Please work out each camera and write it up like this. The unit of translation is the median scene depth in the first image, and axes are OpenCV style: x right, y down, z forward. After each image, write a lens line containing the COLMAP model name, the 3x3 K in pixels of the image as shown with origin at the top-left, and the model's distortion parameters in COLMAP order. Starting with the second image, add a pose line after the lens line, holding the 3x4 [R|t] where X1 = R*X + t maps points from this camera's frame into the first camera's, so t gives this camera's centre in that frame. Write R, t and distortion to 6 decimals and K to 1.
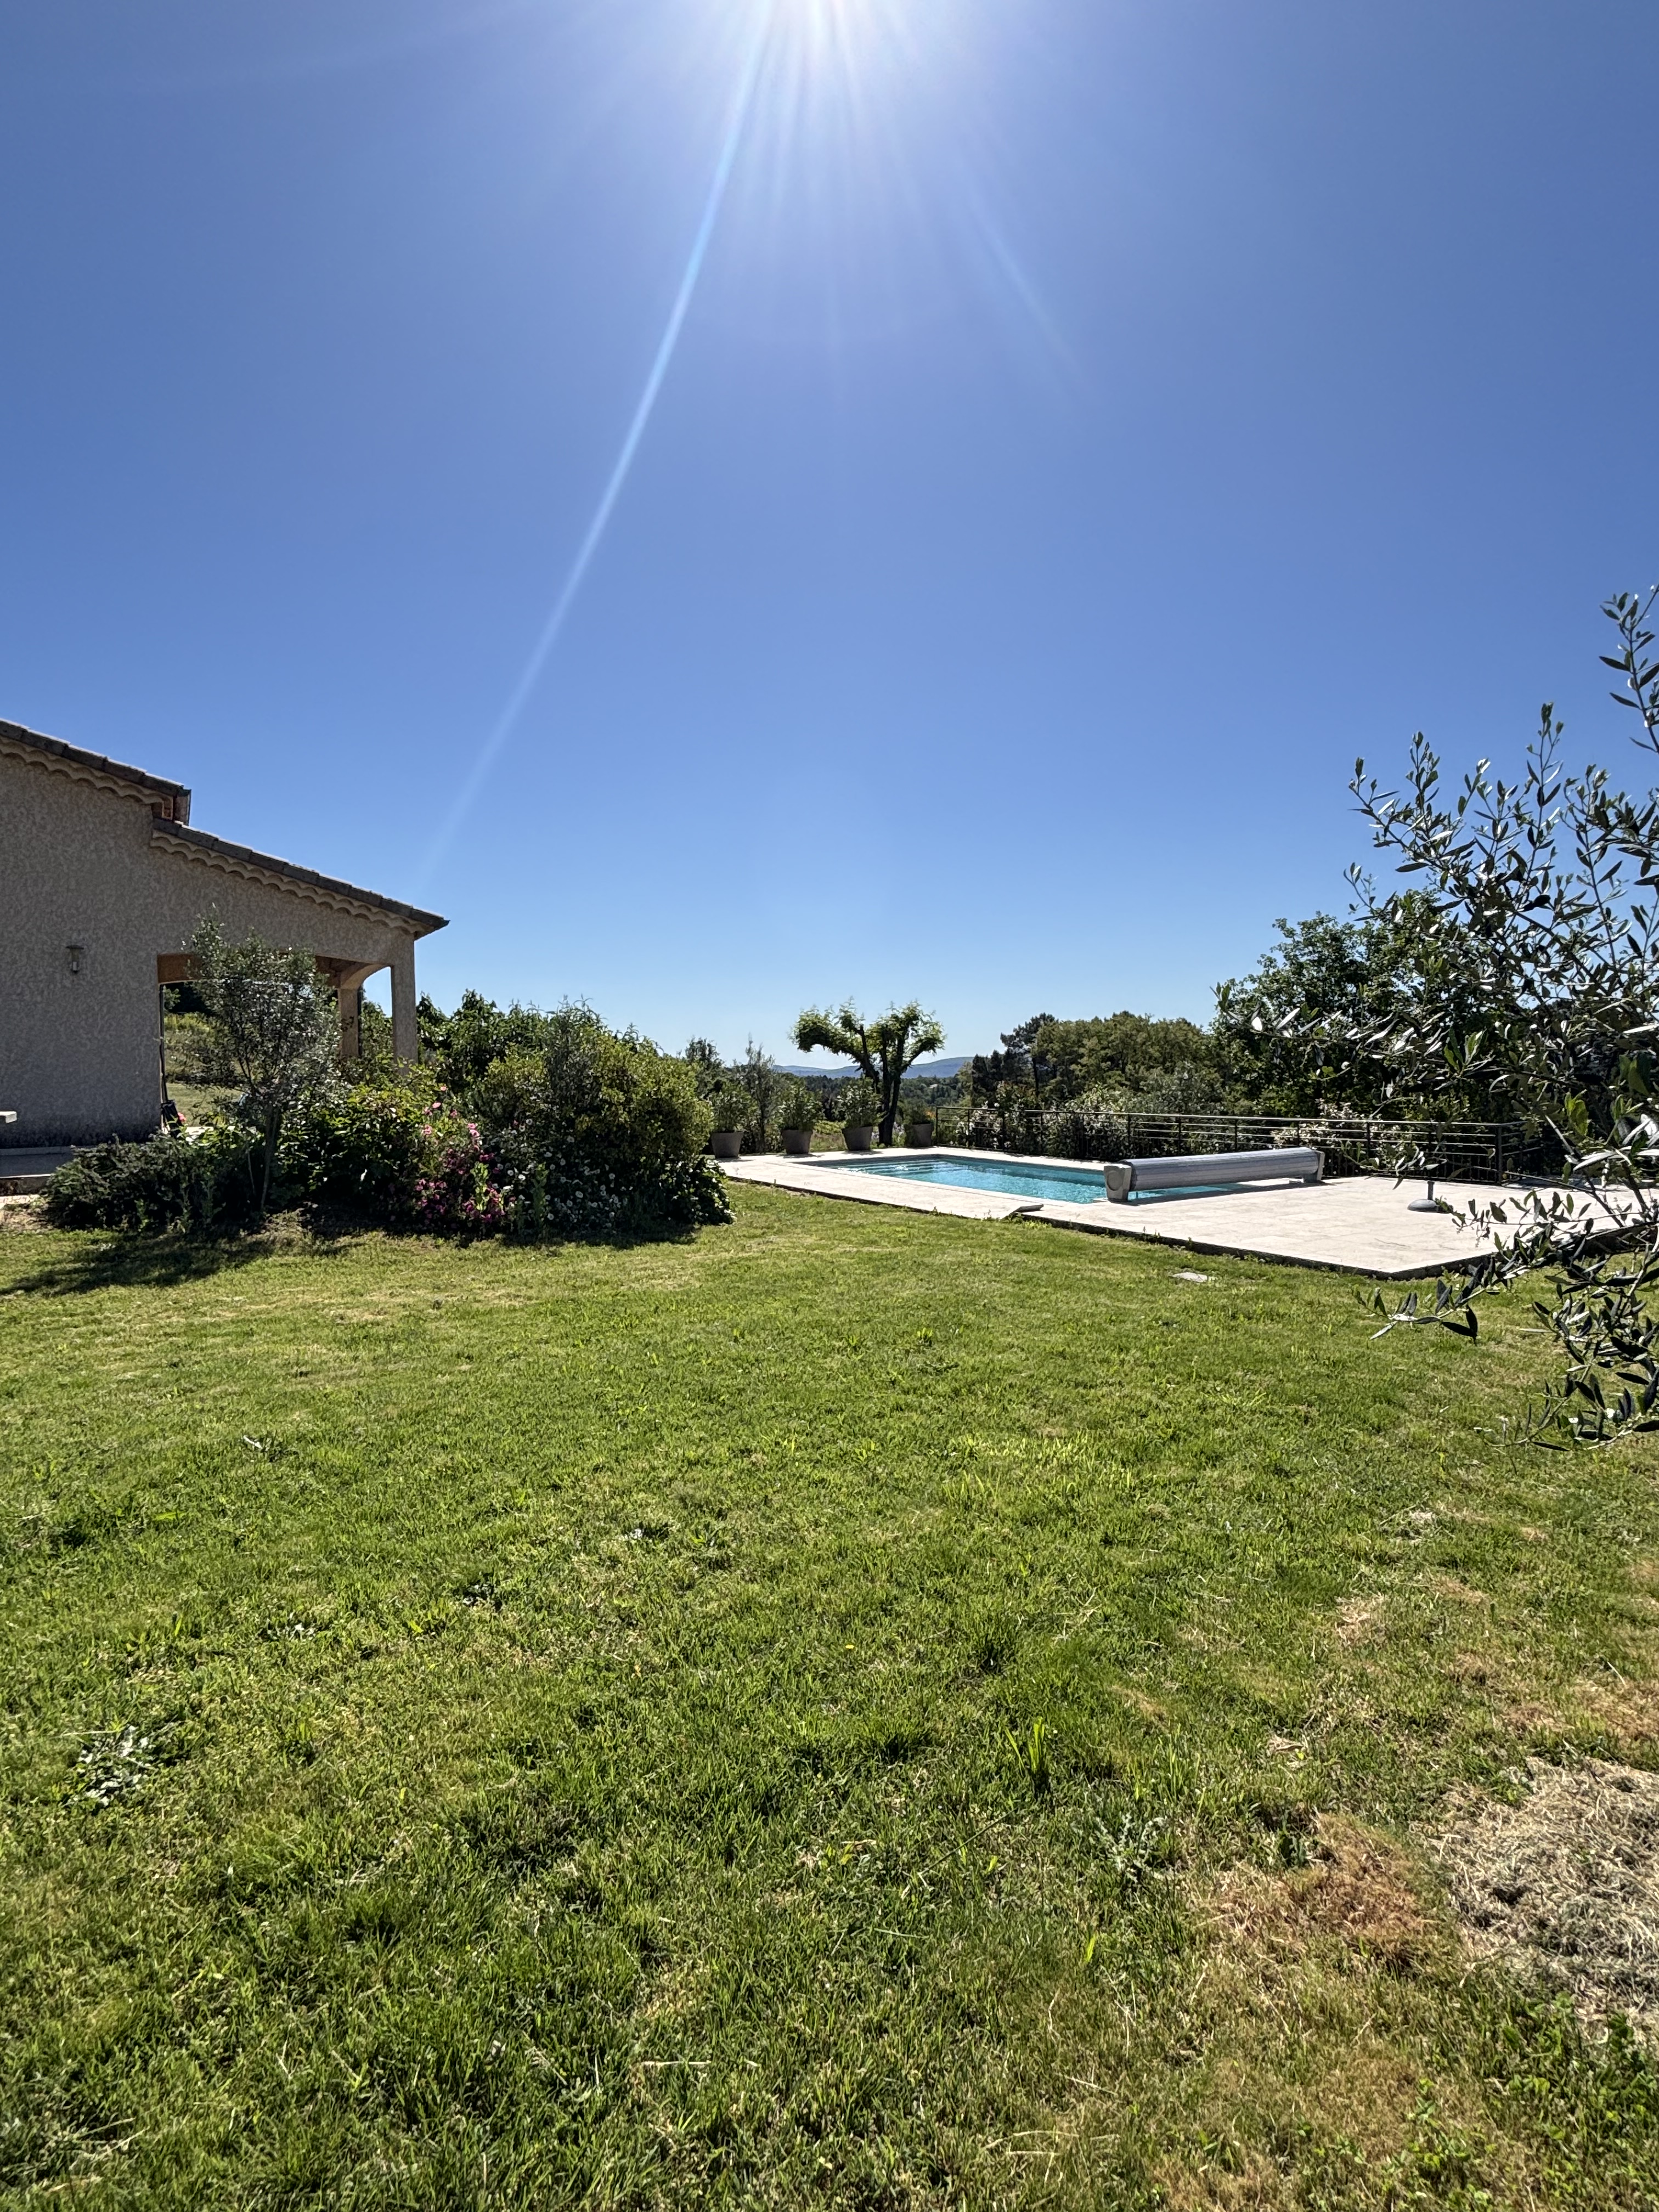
lens RADIAL K [[1046.3, 0, 826.2], [0, 1046.3, 1091.2], [0, 0, 1]] dist [0.033161, -0.034838]
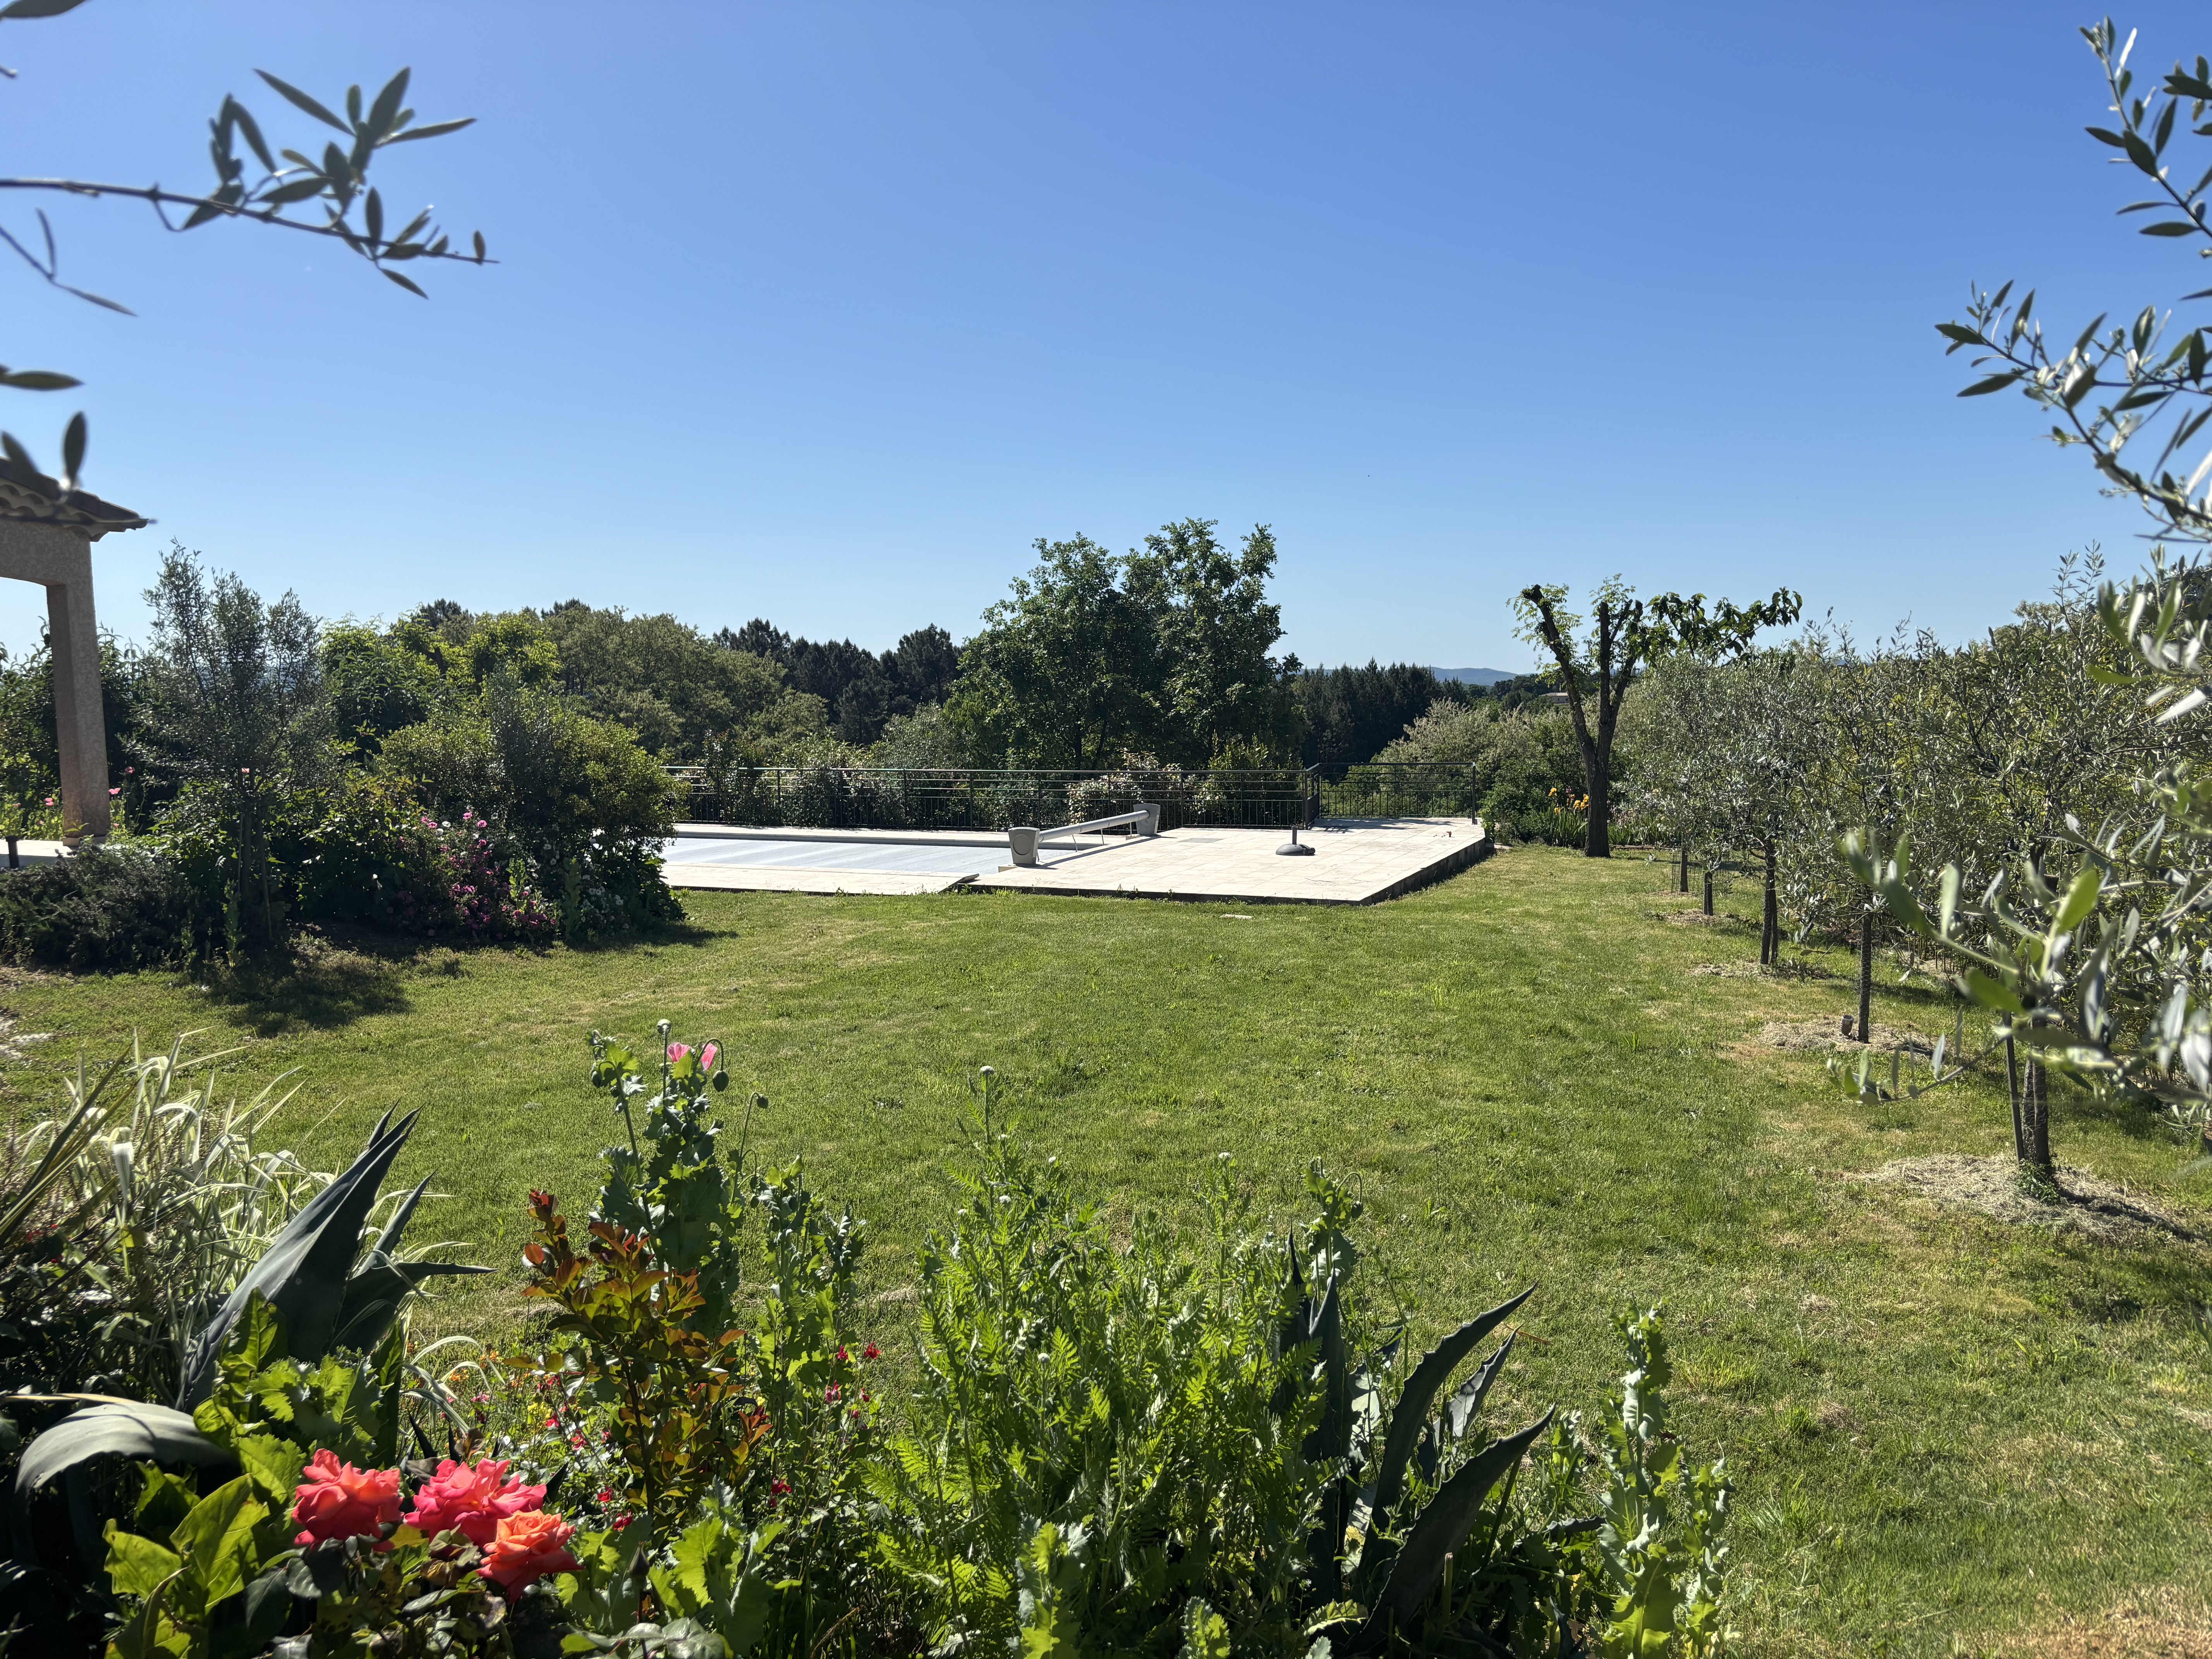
lens RADIAL K [[1651.0, 0, 1071.3], [0, 1651.0, 836.8], [0, 0, 1]] dist [0.085907, -0.108493]
pose [[0.830562, -0.053211, 0.554378, -0.484444], [0.015153, 0.997216, 0.073014, -0.027548], [-0.556720, -0.052243, 0.829056, -0.240677]]
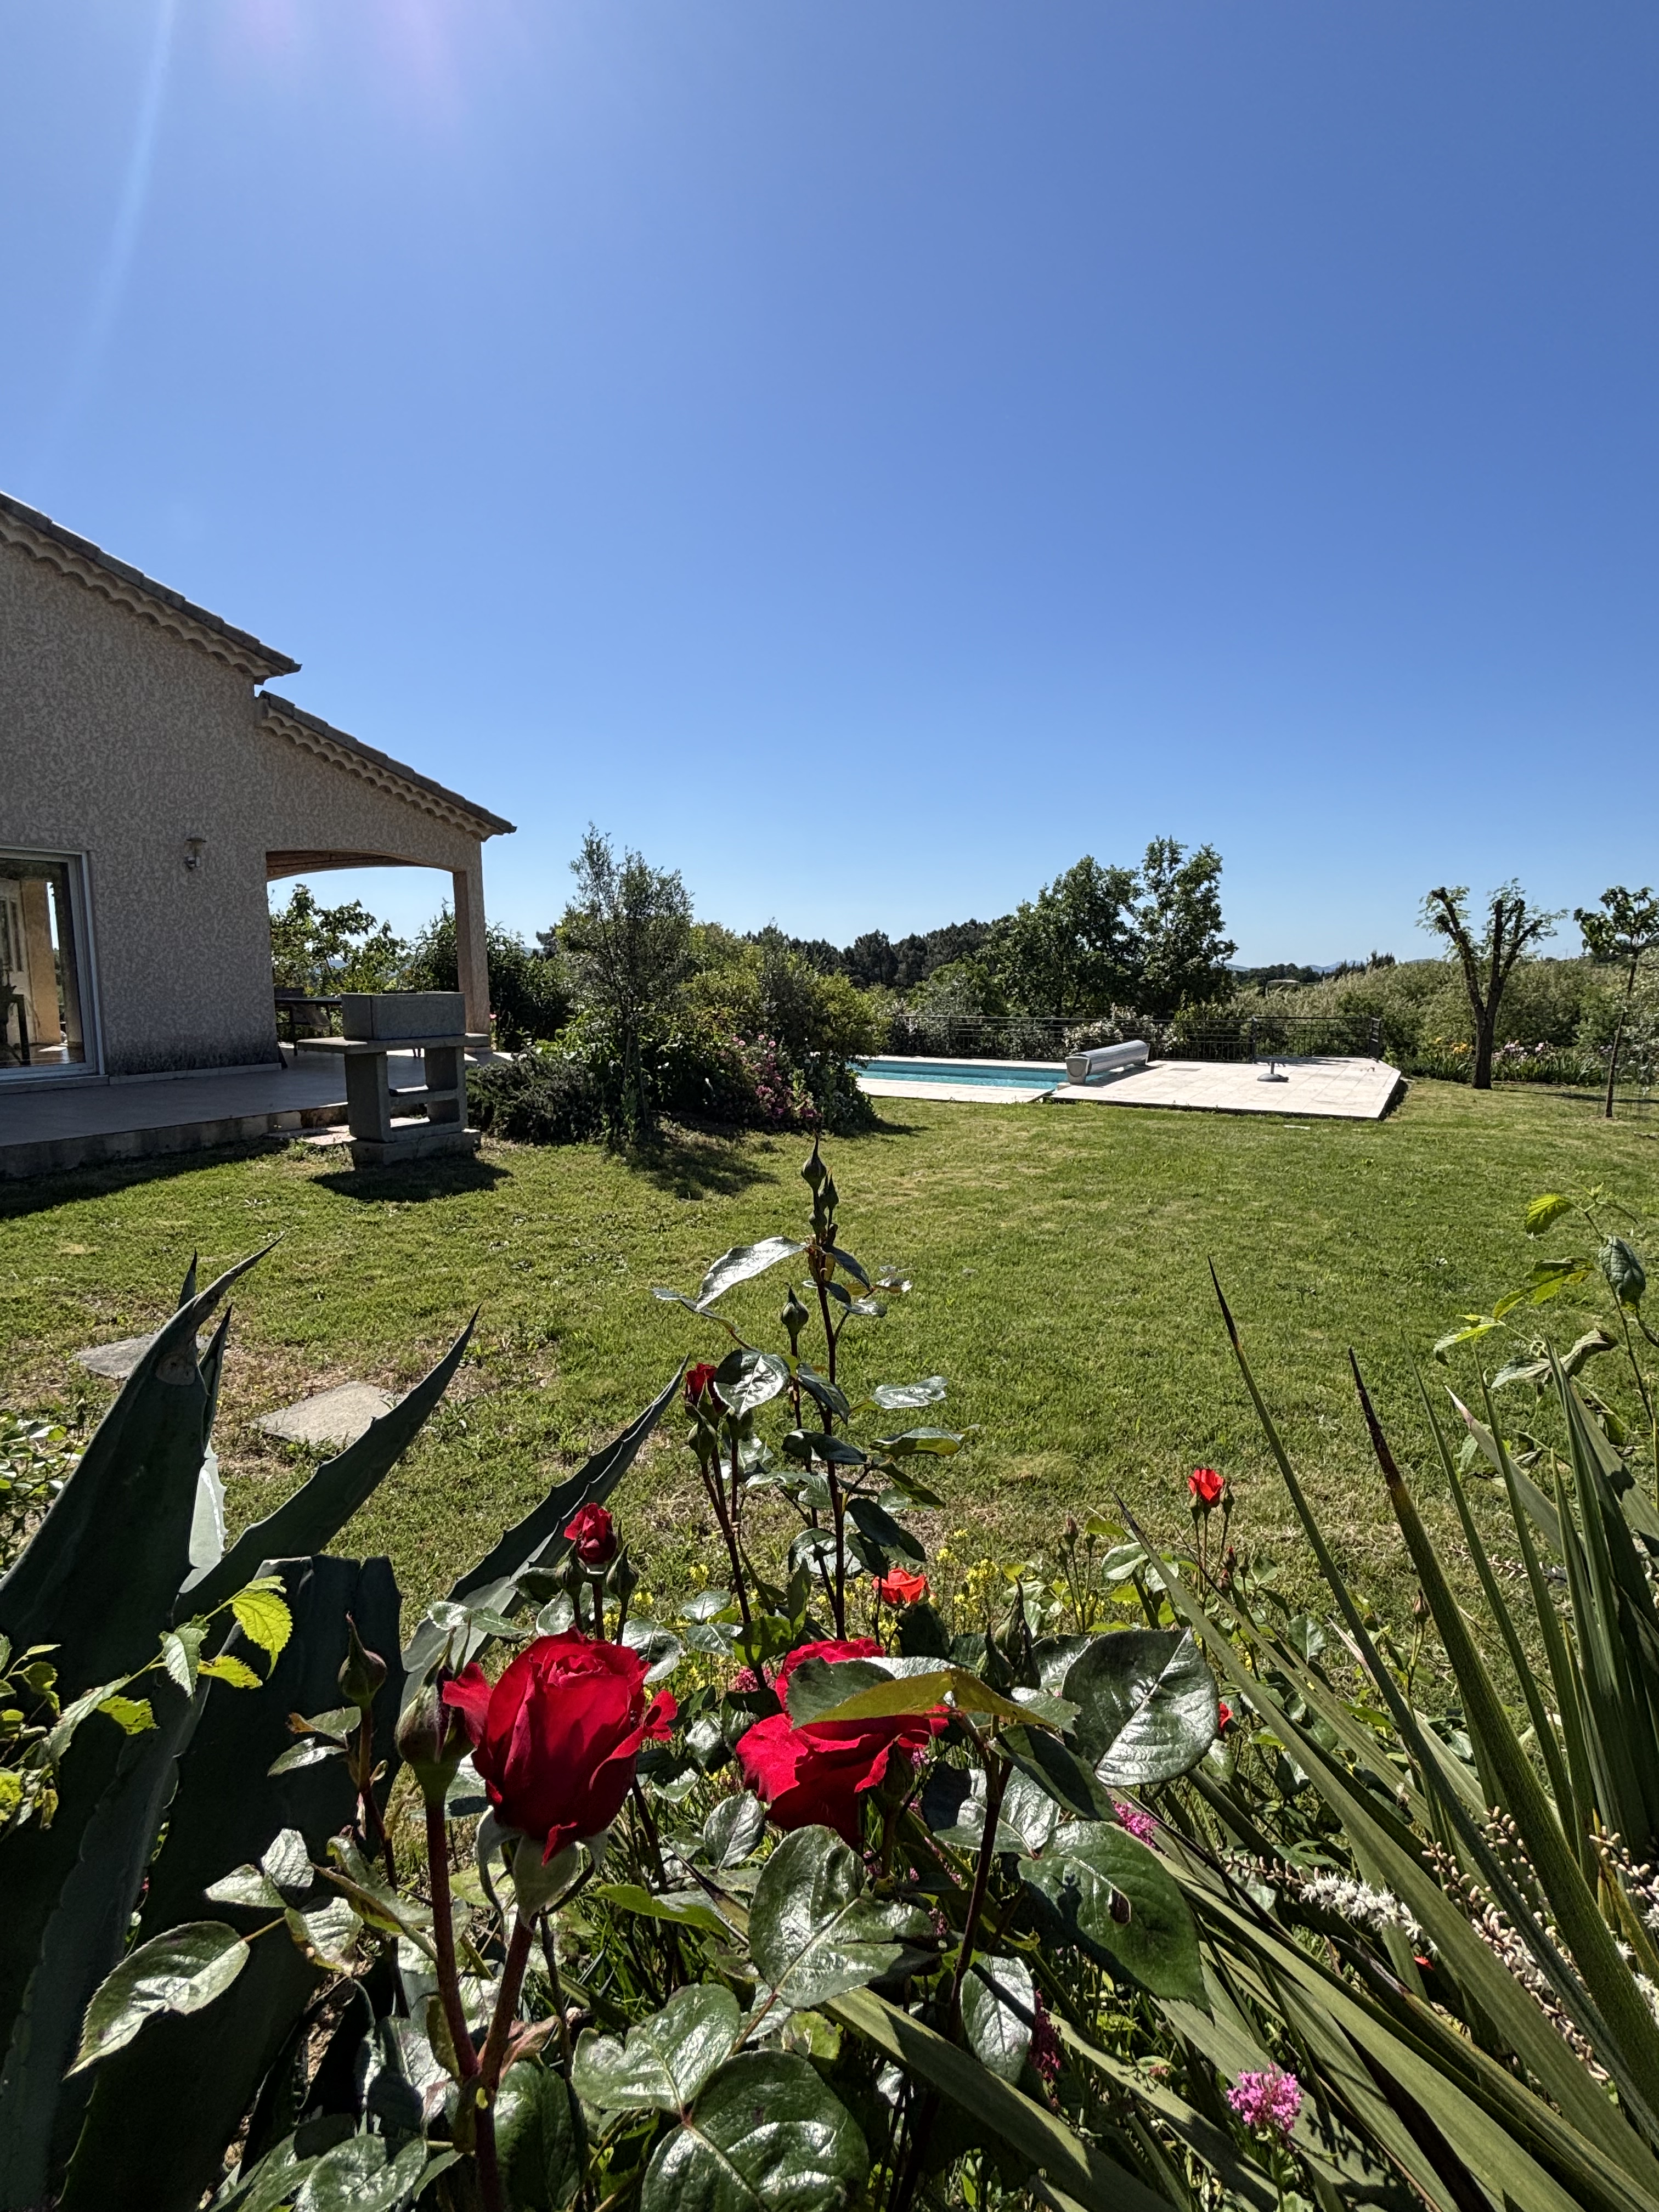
lens RADIAL K [[1046.3, 0, 826.2], [0, 1046.3, 1091.2], [0, 0, 1]] dist [0.033161, -0.034838]
pose [[0.892087, -0.042982, 0.449815, -0.563377], [-0.000366, 0.995397, 0.095839, -0.011720], [-0.451864, -0.085662, 0.887964, -0.021693]]
